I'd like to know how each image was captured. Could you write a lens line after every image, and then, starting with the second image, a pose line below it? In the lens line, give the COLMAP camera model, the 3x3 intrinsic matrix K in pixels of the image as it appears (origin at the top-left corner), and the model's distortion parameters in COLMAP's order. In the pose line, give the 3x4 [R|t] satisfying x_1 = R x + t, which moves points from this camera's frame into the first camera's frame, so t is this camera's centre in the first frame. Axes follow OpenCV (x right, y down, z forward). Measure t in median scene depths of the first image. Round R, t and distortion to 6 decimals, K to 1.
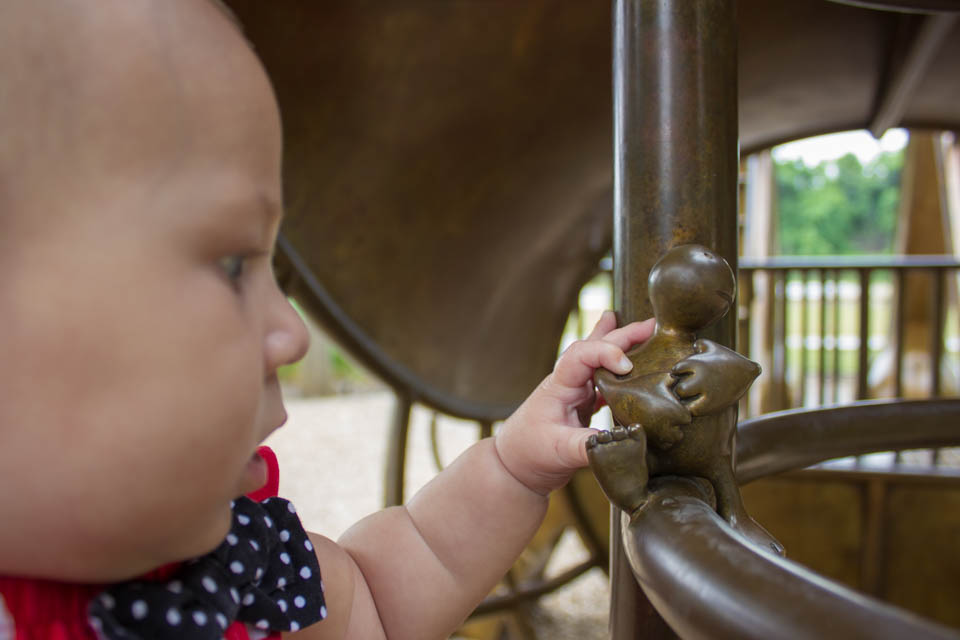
lens RADIAL K [[876.5, 0, 480.0], [0, 876.5, 320.0], [0, 0, 1]] dist [-0.243208, 0.305581]
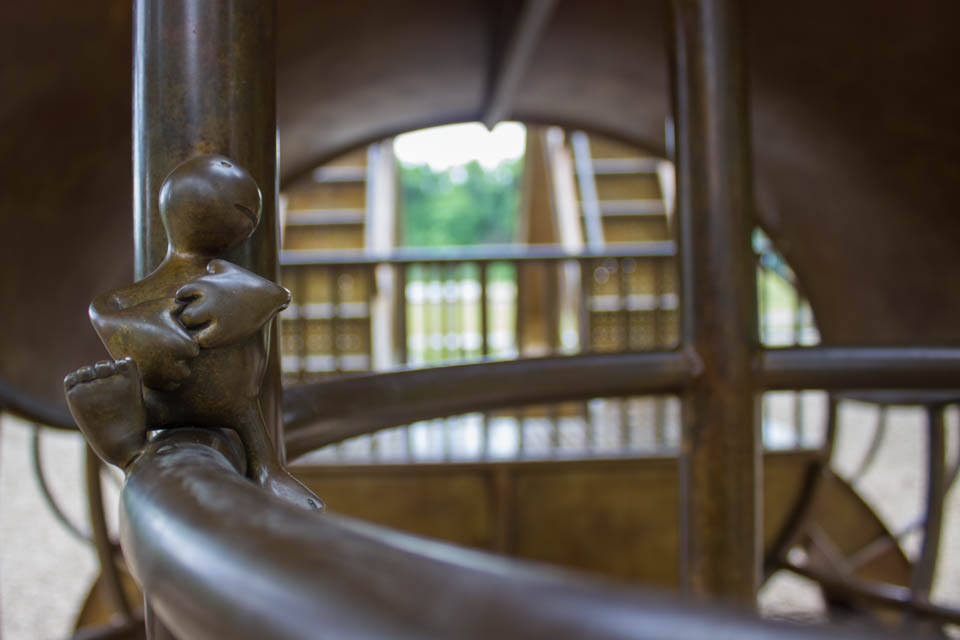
lens RADIAL K [[876.5, 0, 480.0], [0, 876.5, 320.0], [0, 0, 1]] dist [-0.243208, 0.305581]
pose [[0.920491, -0.020364, 0.390233, 0.164272], [0.027729, 0.999528, -0.013248, 0.098237], [-0.389778, 0.023016, 0.920621, 0.128500]]
